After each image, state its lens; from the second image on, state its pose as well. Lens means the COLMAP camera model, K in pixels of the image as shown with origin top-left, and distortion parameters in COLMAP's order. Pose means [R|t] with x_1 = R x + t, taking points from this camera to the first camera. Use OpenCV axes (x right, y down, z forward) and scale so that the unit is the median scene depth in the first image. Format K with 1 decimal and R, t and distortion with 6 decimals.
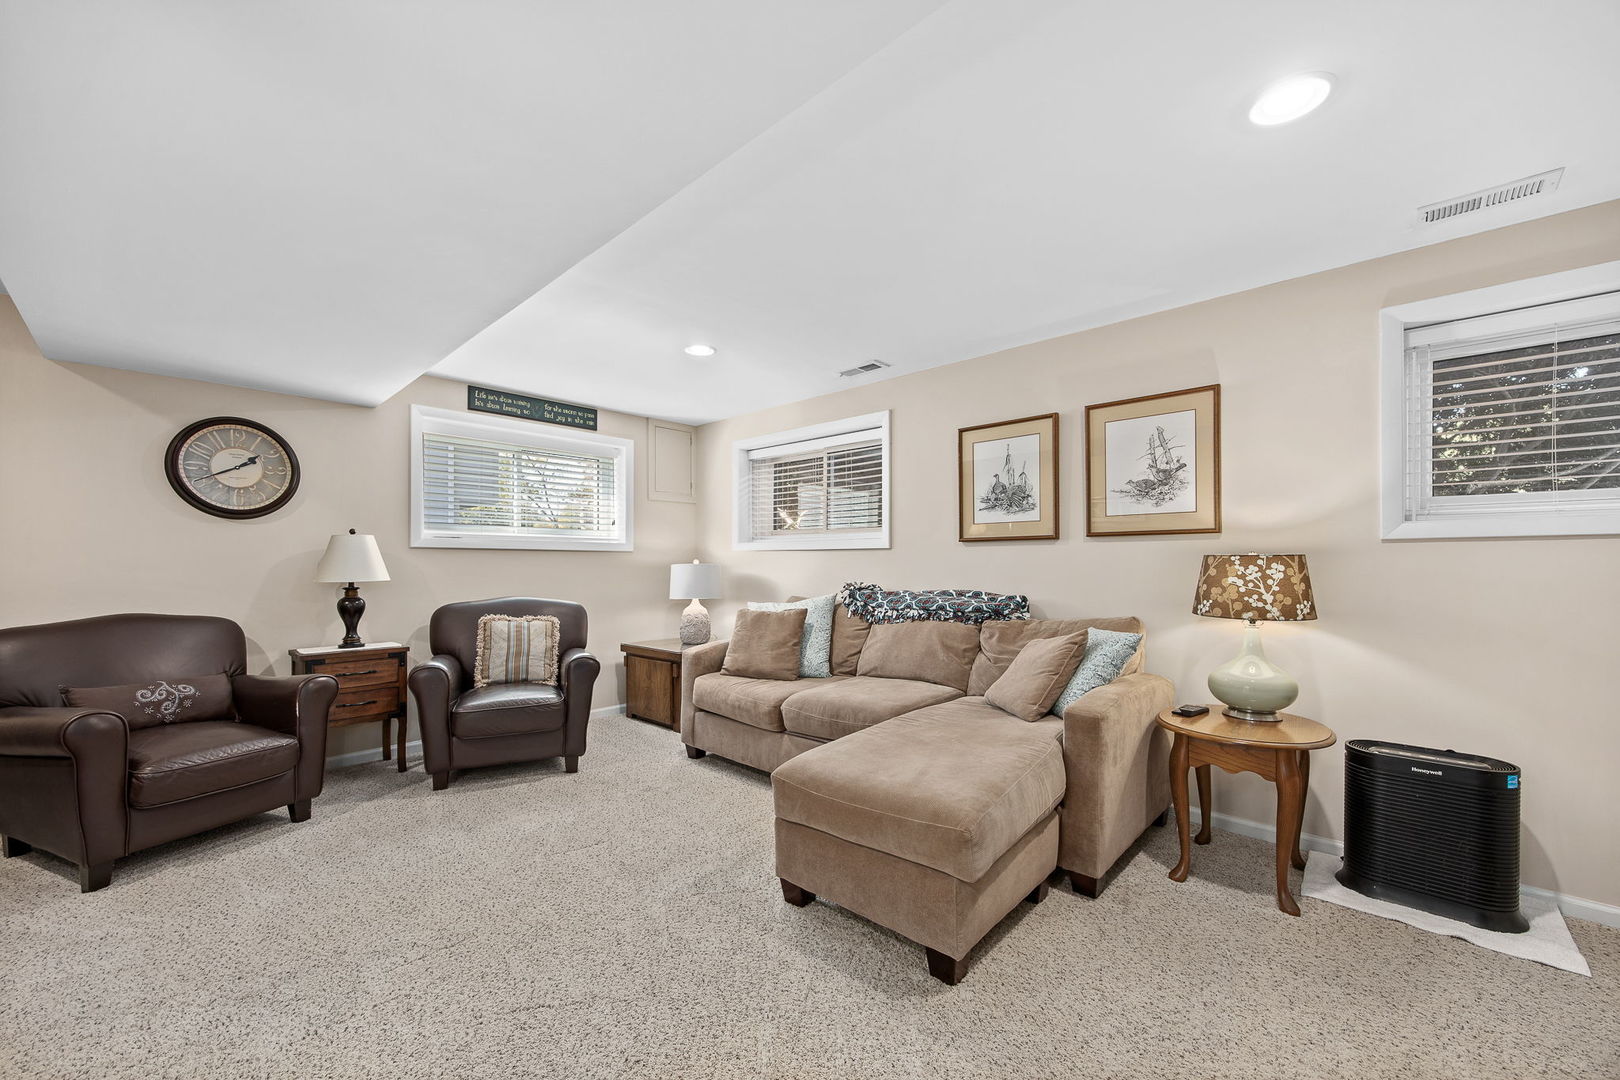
lens RADIAL K [[631.7, 0, 815.4], [0, 631.7, 556.5], [0, 0, 1]] dist [-0.001706, -0.000261]
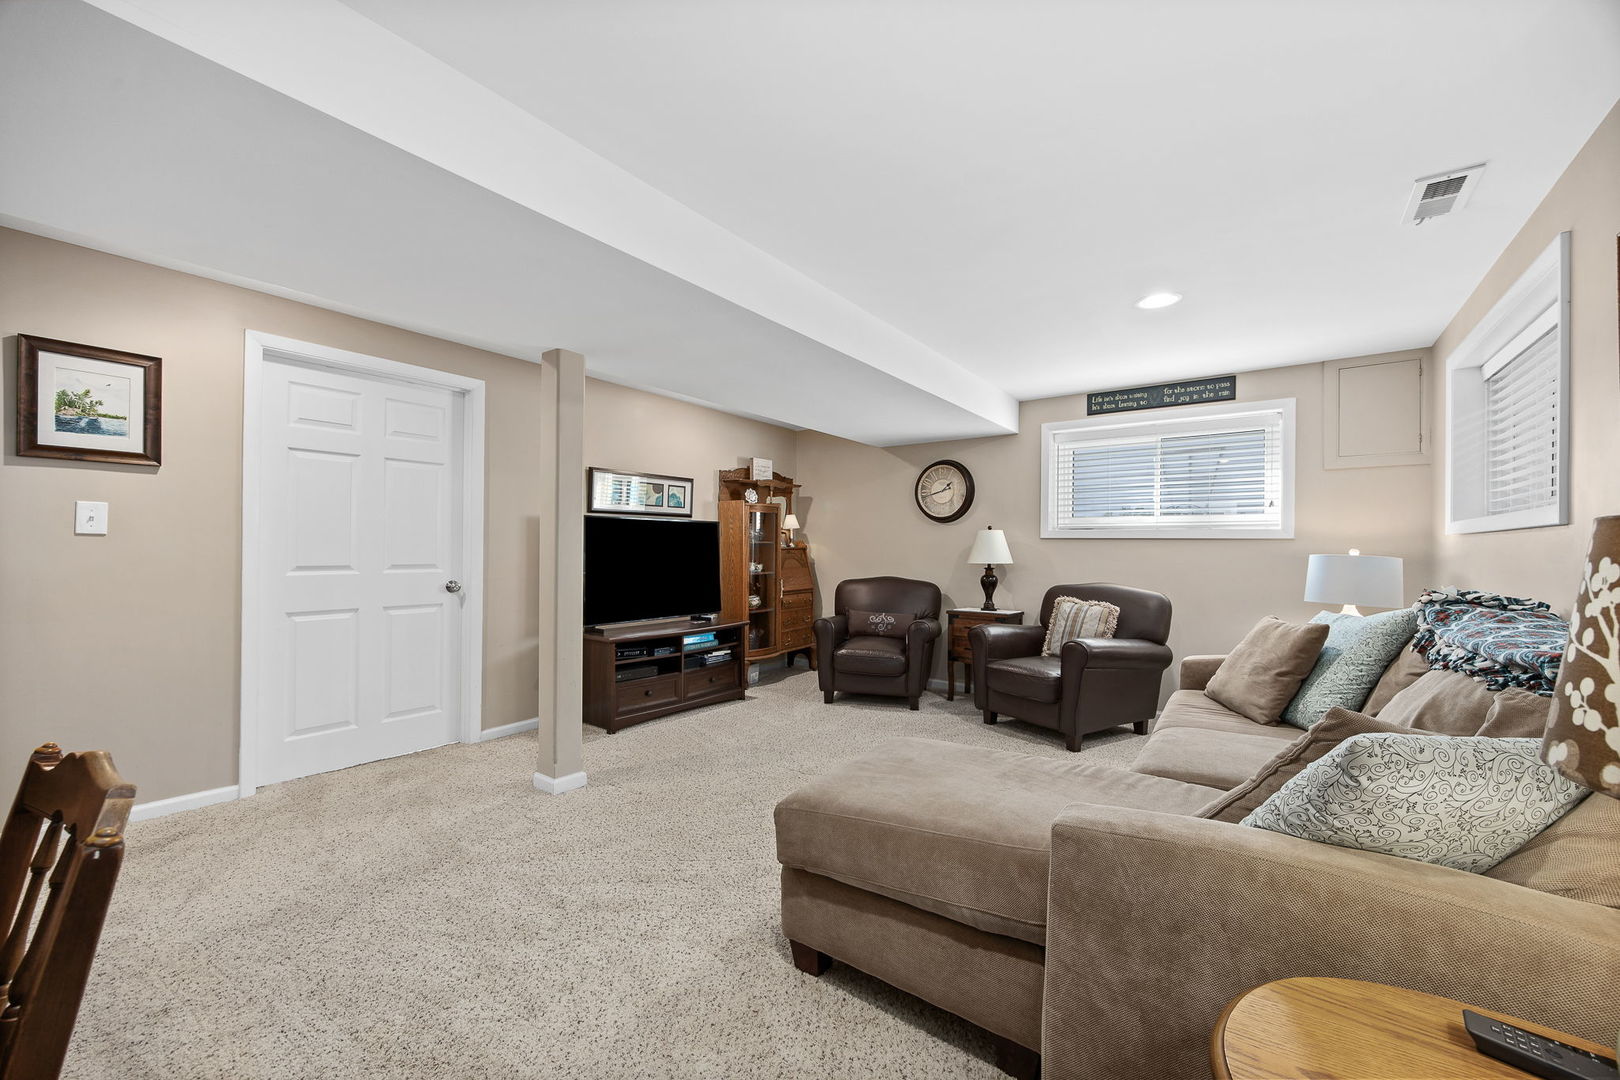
lens RADIAL K [[631.7, 0, 819.5], [0, 631.7, 540.9], [0, 0, 1]] dist [-0.001706, -0.000261]
pose [[0.122304, -0.011513, -0.992426, 0.555187], [-0.000154, 0.999932, -0.011619, 0.005610], [0.992493, 0.001573, 0.122294, 0.415354]]
